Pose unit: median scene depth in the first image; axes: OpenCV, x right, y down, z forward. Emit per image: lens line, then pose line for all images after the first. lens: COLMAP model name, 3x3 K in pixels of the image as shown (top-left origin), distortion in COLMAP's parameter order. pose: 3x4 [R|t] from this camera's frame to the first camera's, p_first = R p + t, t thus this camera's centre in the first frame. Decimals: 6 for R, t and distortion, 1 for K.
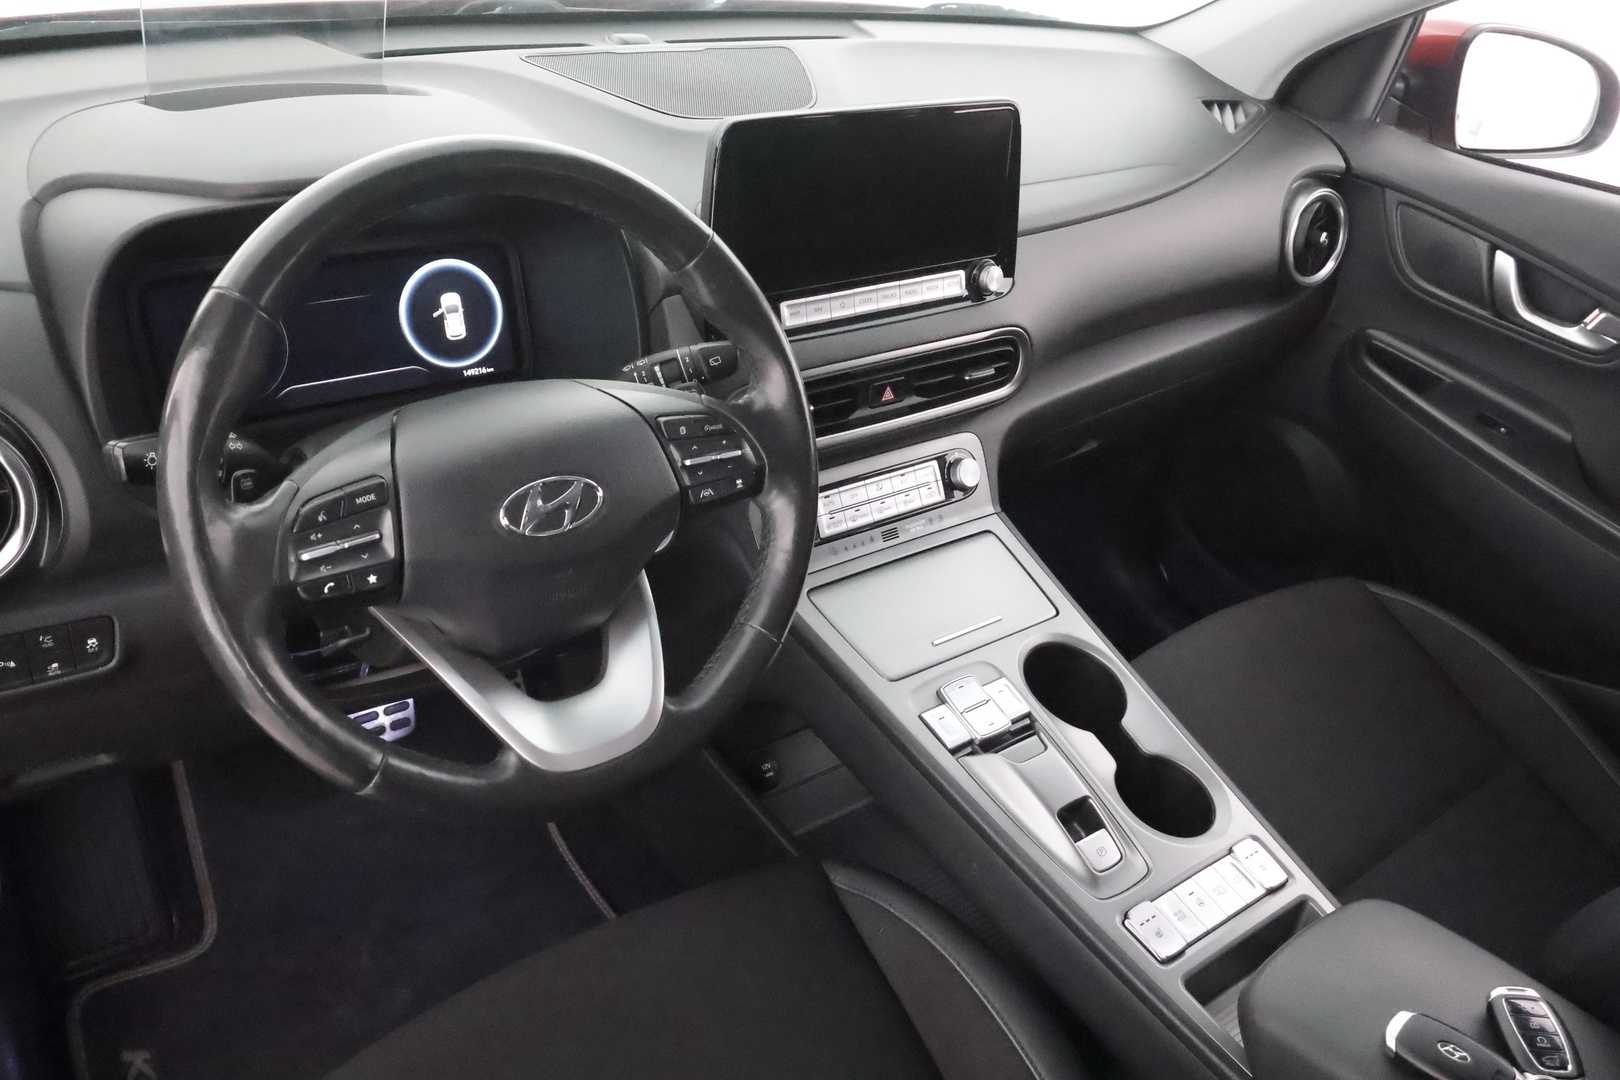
lens RADIAL K [[1311.6, 0, 814.3], [0, 1311.6, 547.0], [0, 0, 1]] dist [0.037667, 0.000076]
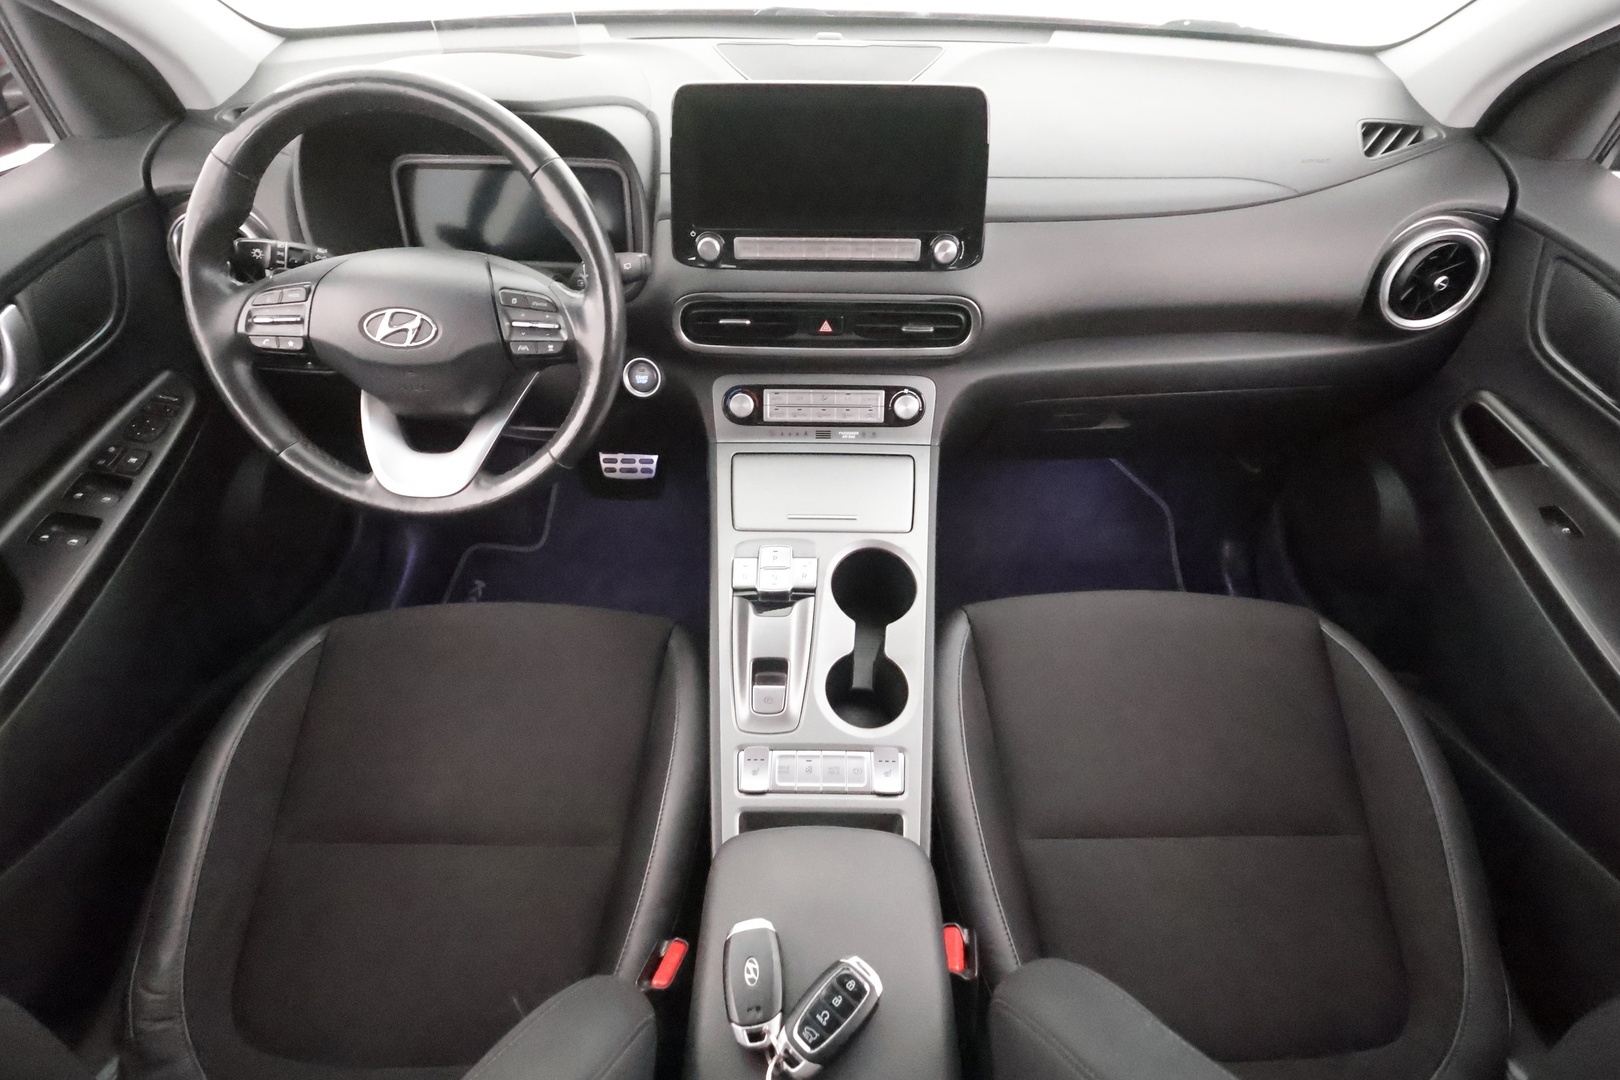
lens RADIAL K [[772.9, 0, 818.5], [0, 772.9, 547.1], [0, 0, 1]] dist [0.005088, 0.001364]
pose [[0.782870, 0.350648, -0.513966, 0.519037], [-0.259102, 0.934764, 0.243071, -0.096380], [0.565669, -0.057123, 0.822651, 0.350450]]
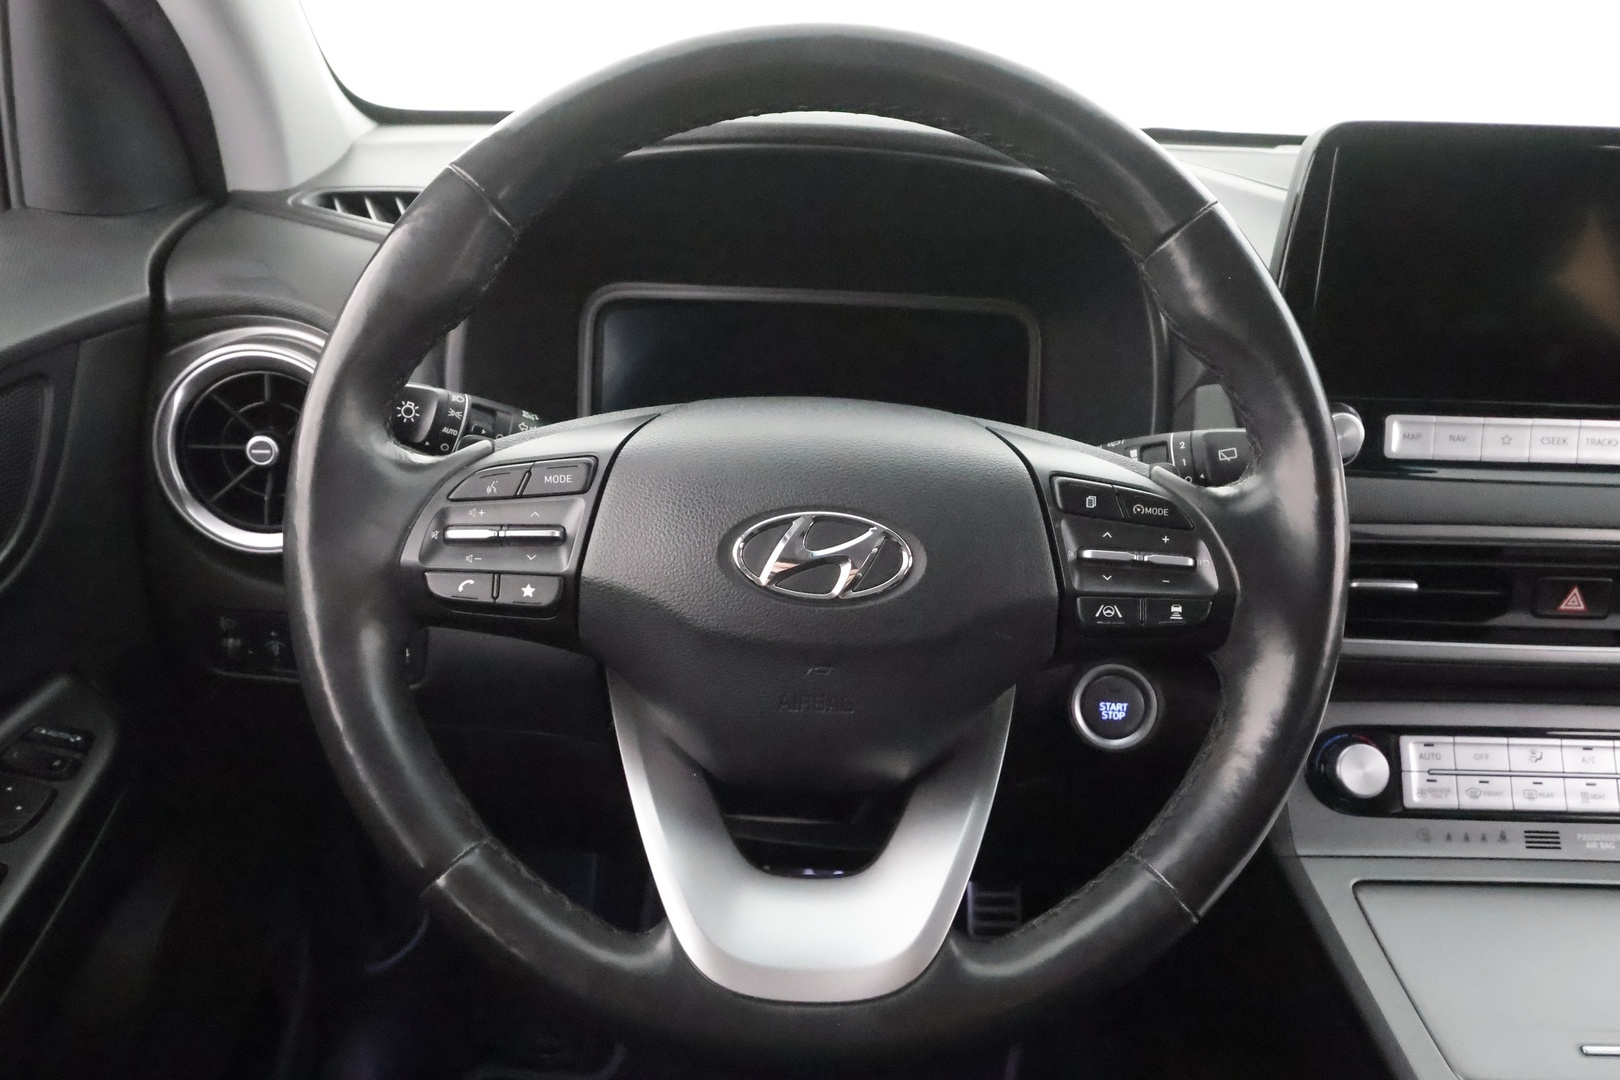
lens RADIAL K [[1184.8, 0, 795.8], [0, 1184.8, 547.5], [0, 0, 1]] dist [-0.004749, -0.008378]
pose [[0.800471, 0.144863, -0.581602, 0.081247], [-0.273075, 0.951936, -0.138734, 0.031760], [0.533551, 0.269873, 0.801556, 0.372623]]
